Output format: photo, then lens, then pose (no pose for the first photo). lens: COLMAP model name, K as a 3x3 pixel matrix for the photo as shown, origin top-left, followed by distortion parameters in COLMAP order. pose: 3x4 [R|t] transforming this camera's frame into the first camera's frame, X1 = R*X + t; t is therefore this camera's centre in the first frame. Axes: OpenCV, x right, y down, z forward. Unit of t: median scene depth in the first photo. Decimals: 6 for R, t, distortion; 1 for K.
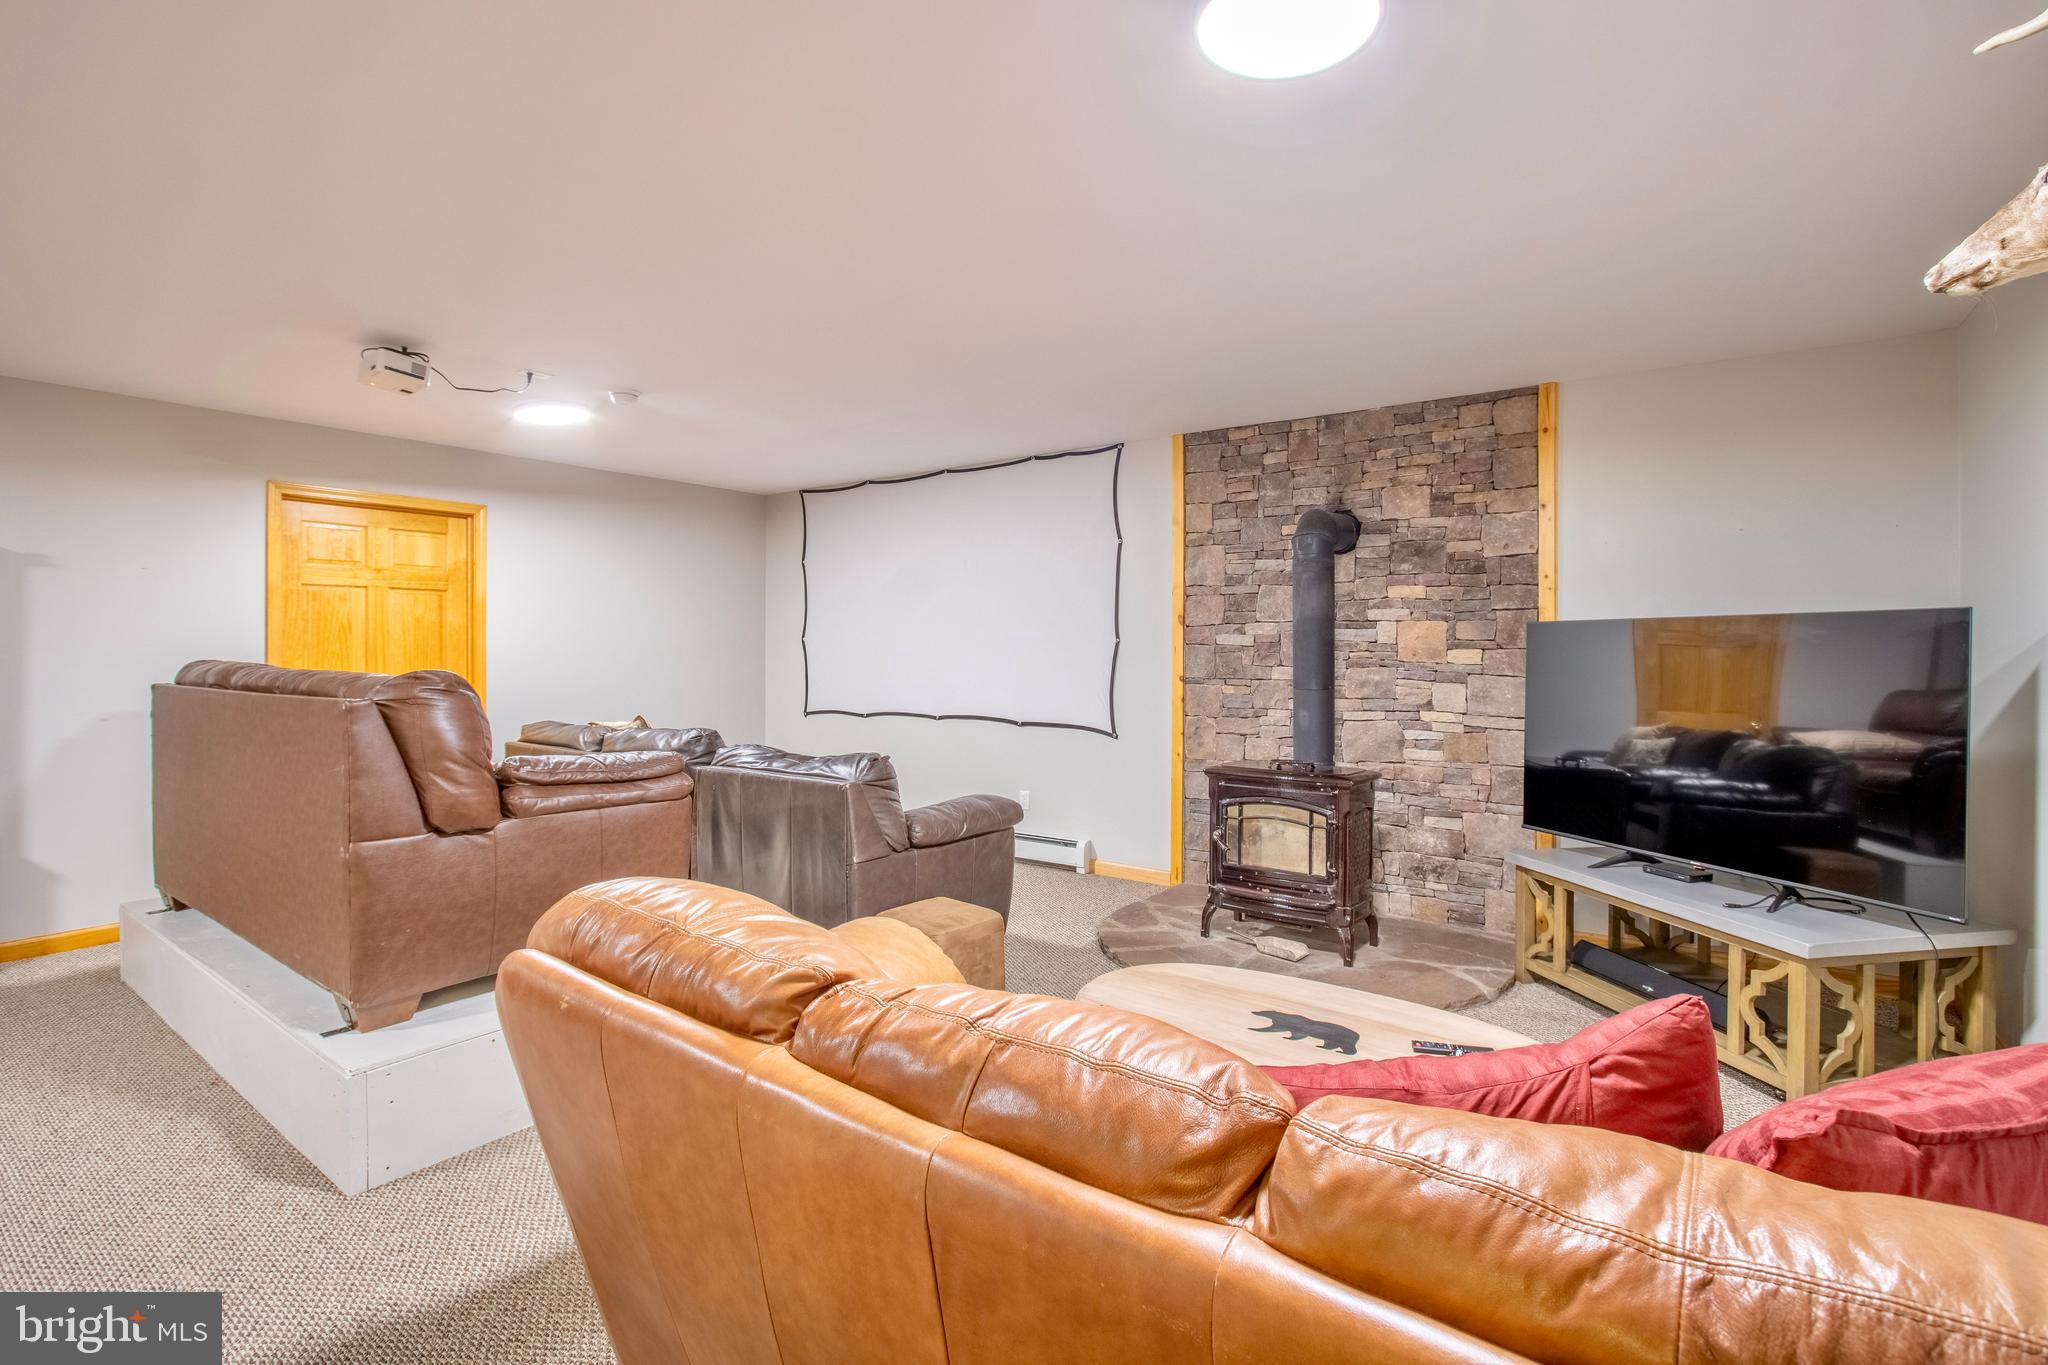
lens RADIAL K [[956.6, 0, 1025.3], [0, 956.6, 653.9], [0, 0, 1]] dist [-0.020610, 0.003704]
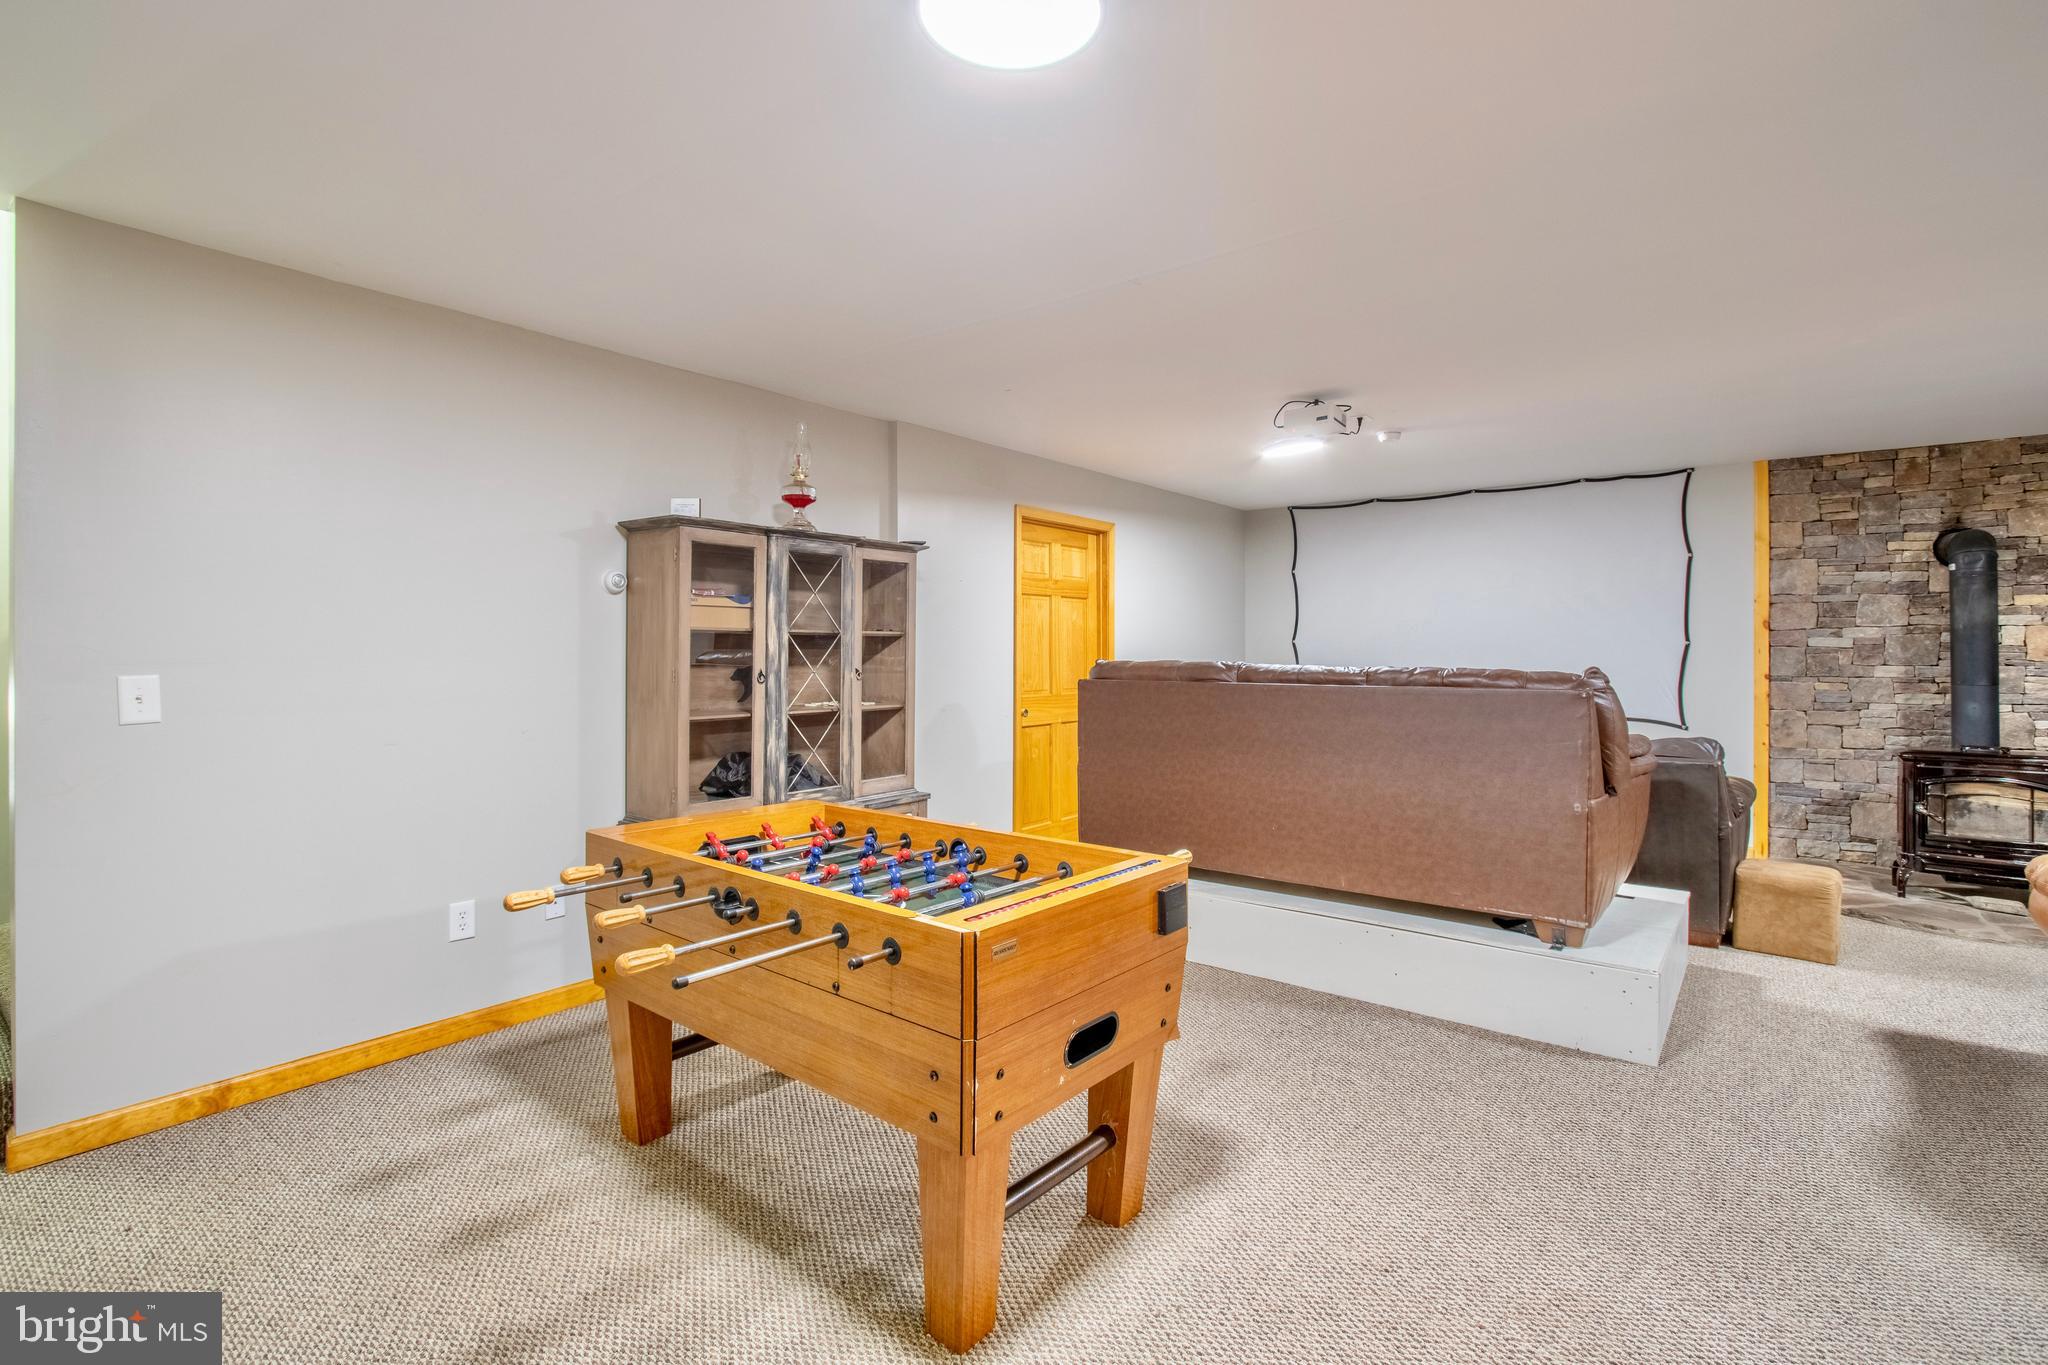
lens RADIAL K [[956.6, 0, 1023.4], [0, 956.6, 651.8], [0, 0, 1]] dist [-0.020610, 0.003704]
pose [[0.999113, -0.000577, -0.042103, -0.698603], [0.000331, 0.999983, -0.005853, 0.002915], [0.042105, 0.005834, 0.999096, -0.160459]]
